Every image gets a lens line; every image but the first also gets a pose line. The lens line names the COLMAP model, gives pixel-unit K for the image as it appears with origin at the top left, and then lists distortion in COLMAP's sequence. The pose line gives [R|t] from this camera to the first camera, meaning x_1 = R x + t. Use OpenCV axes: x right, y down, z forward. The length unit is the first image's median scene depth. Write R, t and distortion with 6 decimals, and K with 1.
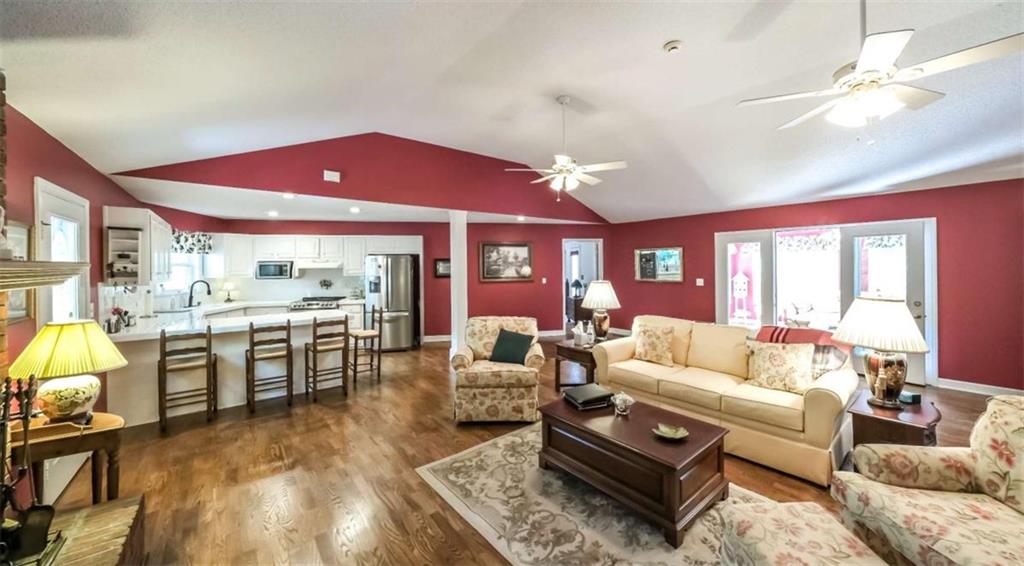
lens RADIAL K [[367.2, 0, 509.0], [0, 367.2, 261.4], [0, 0, 1]] dist [-0.000374, -0.000033]
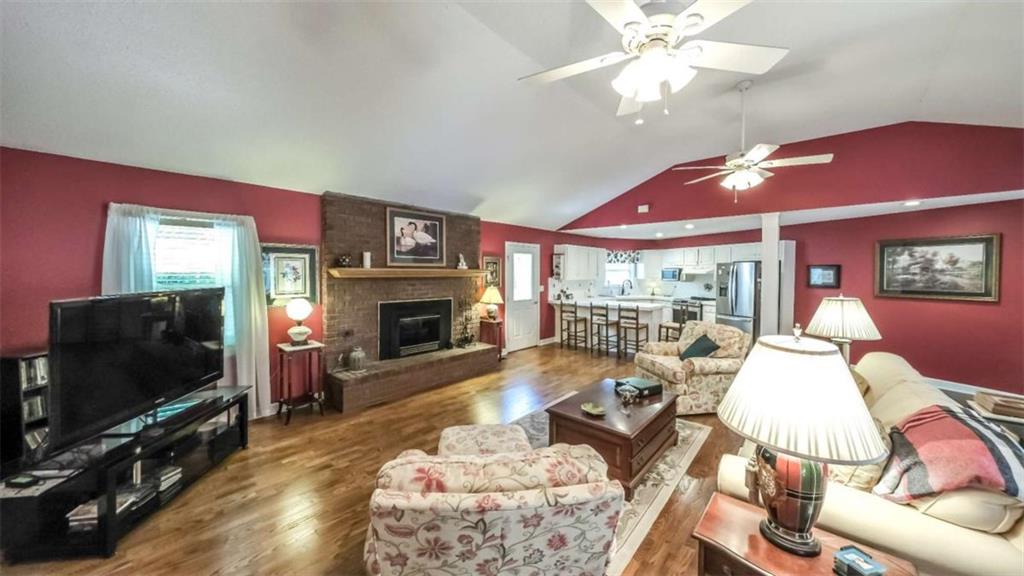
lens RADIAL K [[340.9, 0, 509.7], [0, 340.9, 278.3], [0, 0, 1]] dist [-0.000498, -0.000137]
pose [[0.168613, 0.029264, -0.985248, 0.786908], [0.003212, 0.999538, 0.030238, -0.004561], [0.985677, -0.008263, 0.168441, 0.279967]]
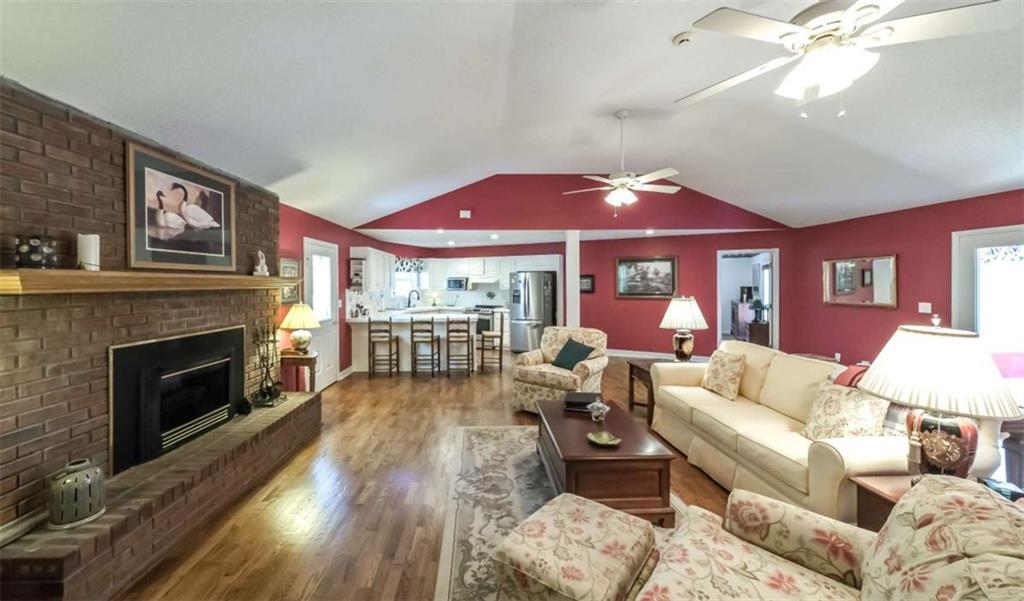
lens RADIAL K [[364.3, 0, 487.0], [0, 364.3, 285.0], [0, 0, 1]] dist [-0.004624, -0.000205]
pose [[0.790001, 0.010401, -0.613017, 0.423973], [0.001022, 0.999832, 0.018282, 0.003824], [0.613105, -0.015069, 0.789858, -0.006593]]
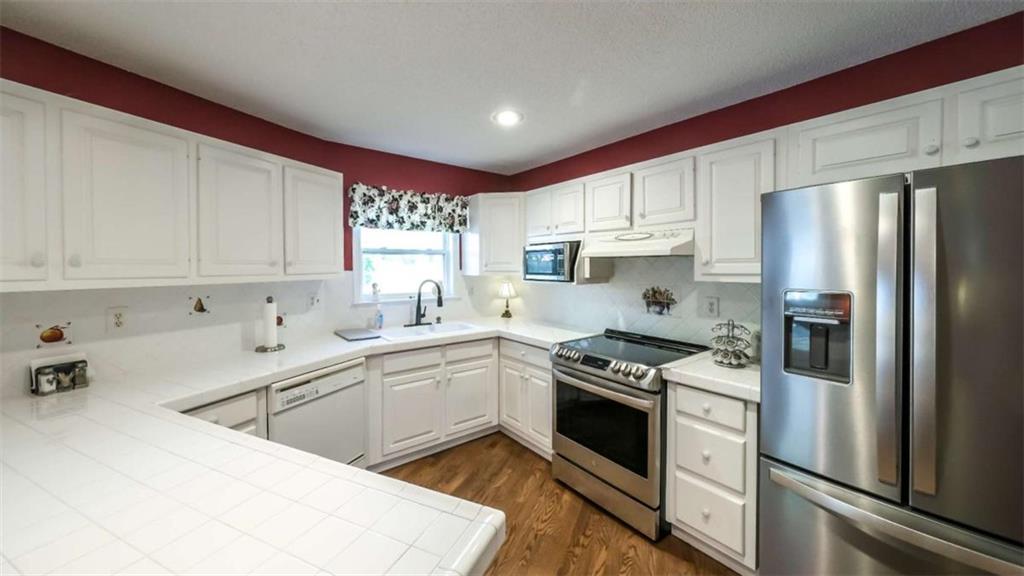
lens RADIAL K [[364.6, 0, 512.7], [0, 364.6, 282.1], [0, 0, 1]] dist [-0.000448, -0.000197]
pose [[0.480666, 0.045383, -0.875729, -0.400147], [0.008148, 0.998386, 0.056212, 0.034299], [0.876866, -0.034155, 0.479520, 1.121415]]
